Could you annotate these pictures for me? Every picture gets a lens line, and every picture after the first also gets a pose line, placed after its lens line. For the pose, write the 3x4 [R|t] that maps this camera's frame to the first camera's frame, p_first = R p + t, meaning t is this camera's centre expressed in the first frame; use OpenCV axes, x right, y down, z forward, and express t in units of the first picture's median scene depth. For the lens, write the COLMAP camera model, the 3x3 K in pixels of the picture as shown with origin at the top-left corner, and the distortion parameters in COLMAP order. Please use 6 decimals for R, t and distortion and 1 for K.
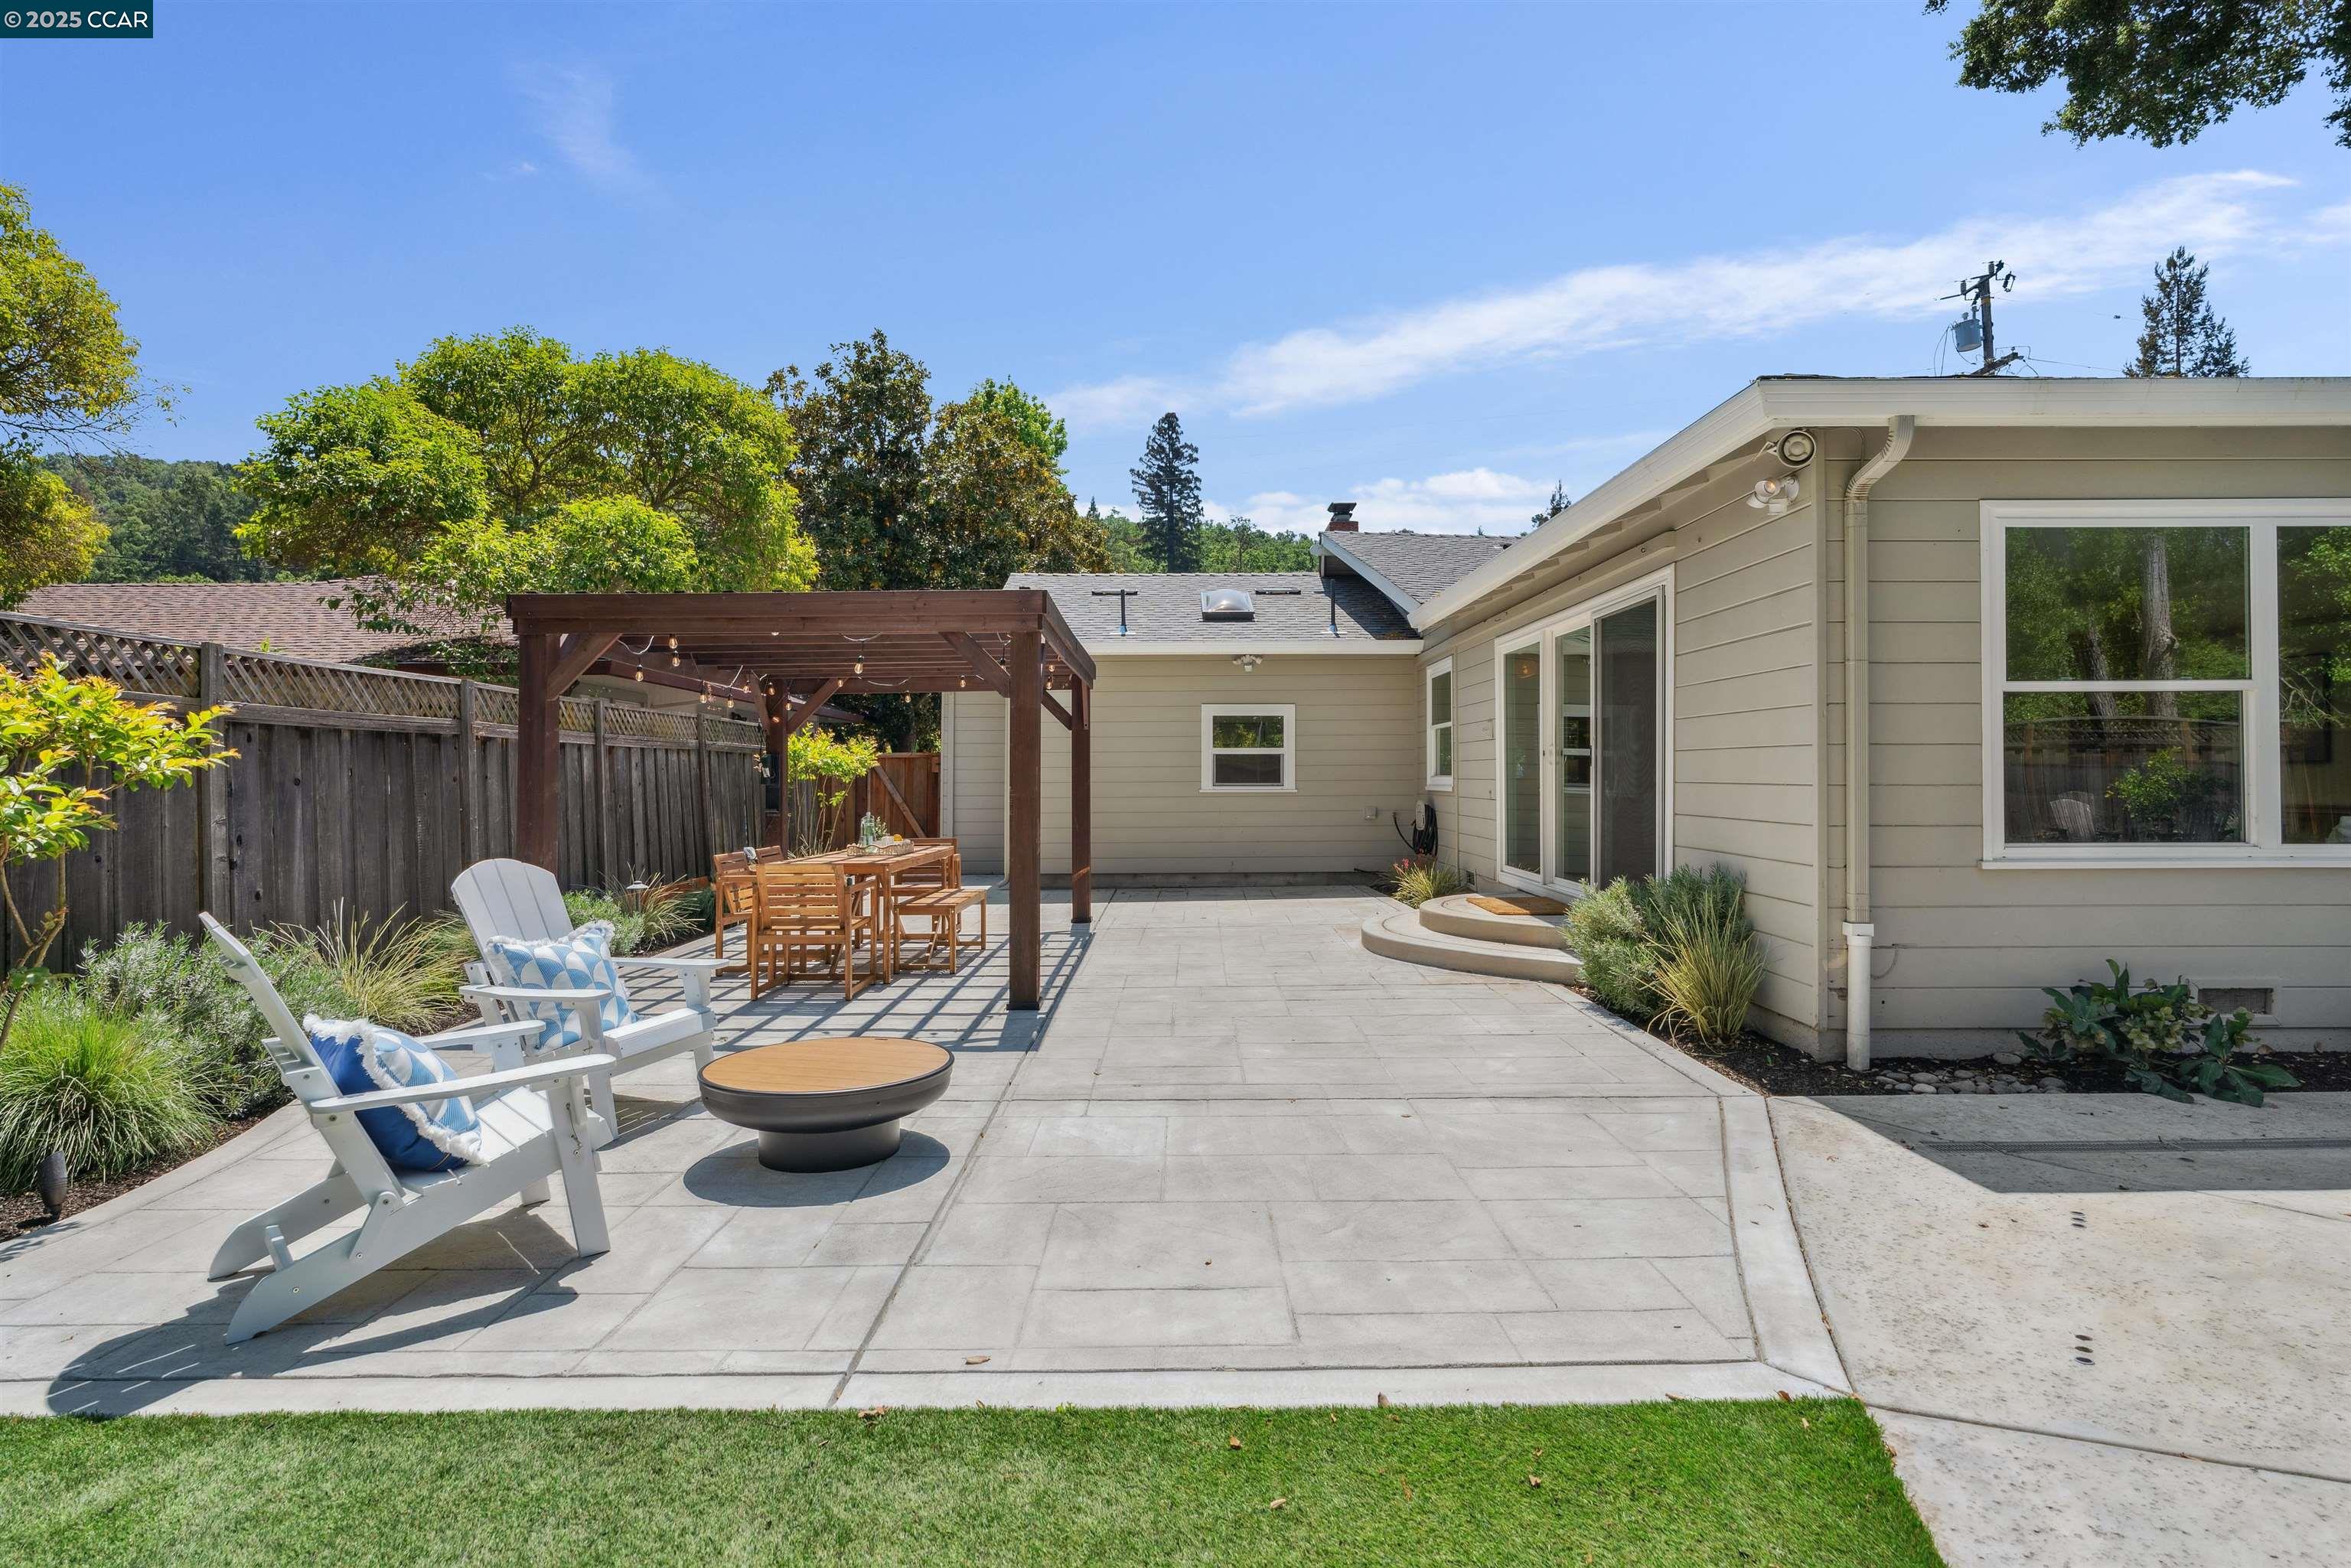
lens RADIAL K [[1205.9, 0, 1182.7], [0, 1205.9, 775.5], [0, 0, 1]] dist [-0.003464, -0.000078]
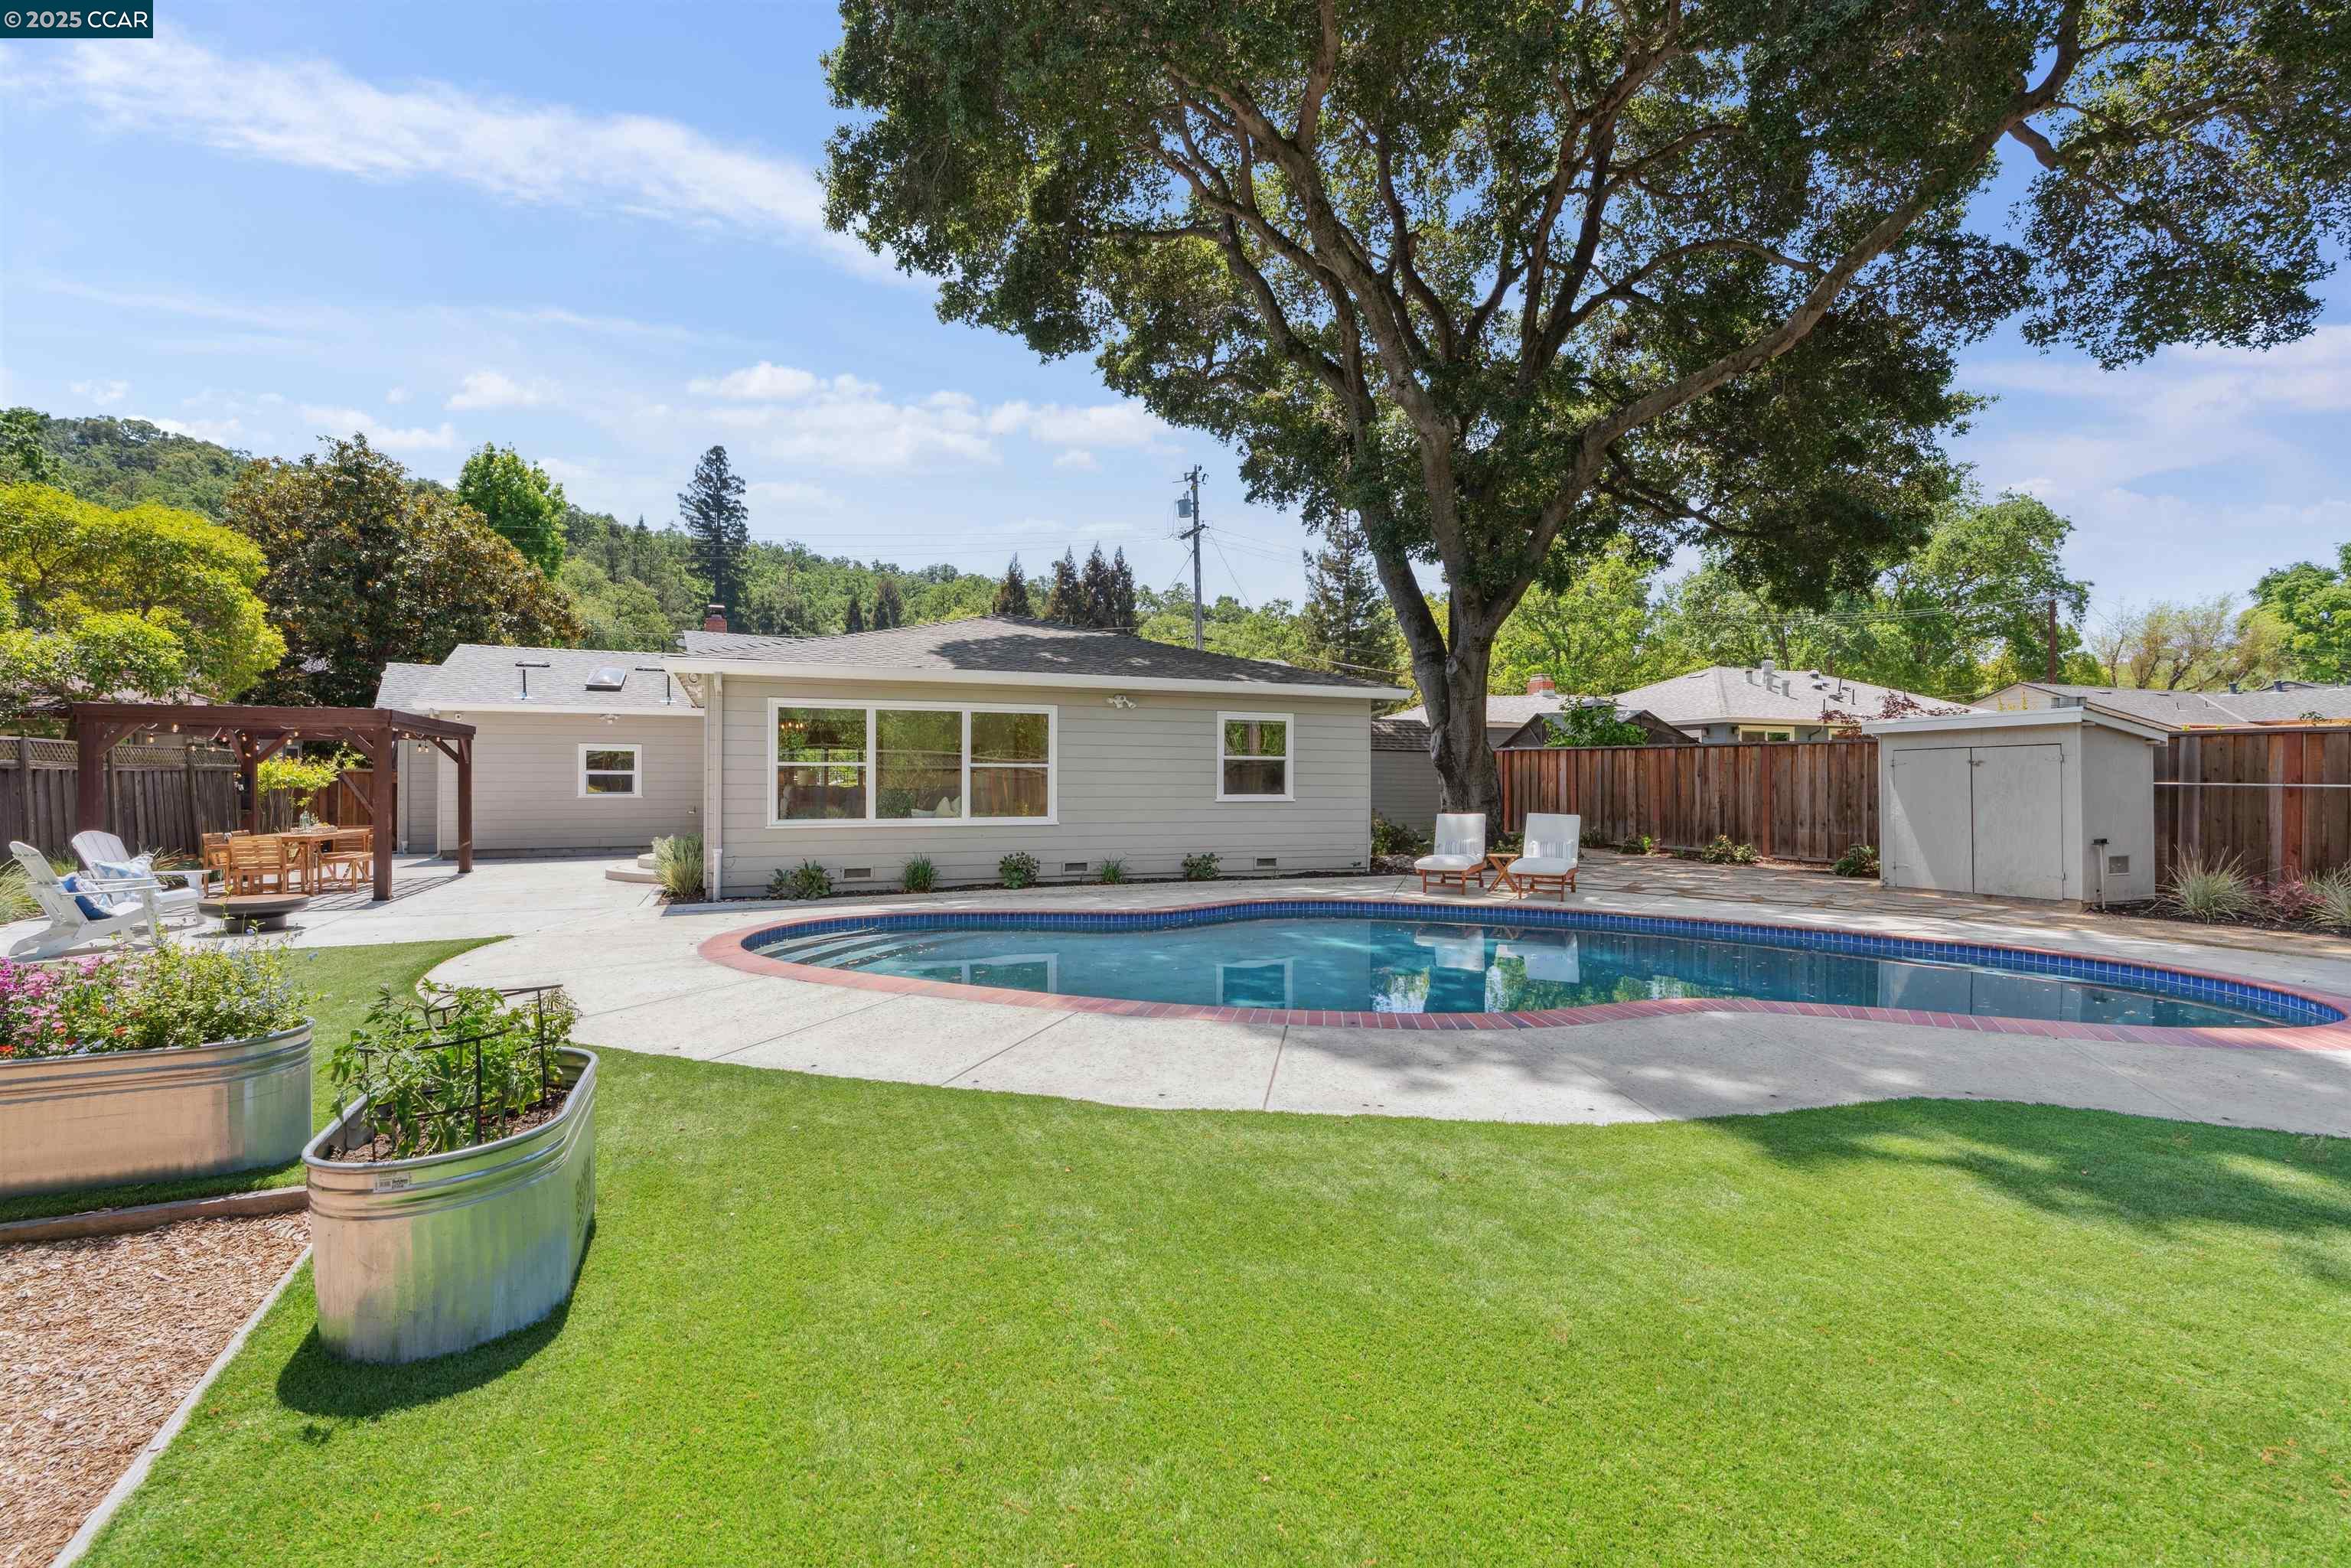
lens RADIAL K [[1071.7, 0, 1174.6], [0, 1071.7, 794.6], [0, 0, 1]] dist [-0.007510, 0.003779]
pose [[0.932318, -0.000780, 0.361638, 0.243244], [-0.005694, 0.999842, 0.016837, -0.018895], [-0.361594, -0.017757, 0.932166, -0.632206]]
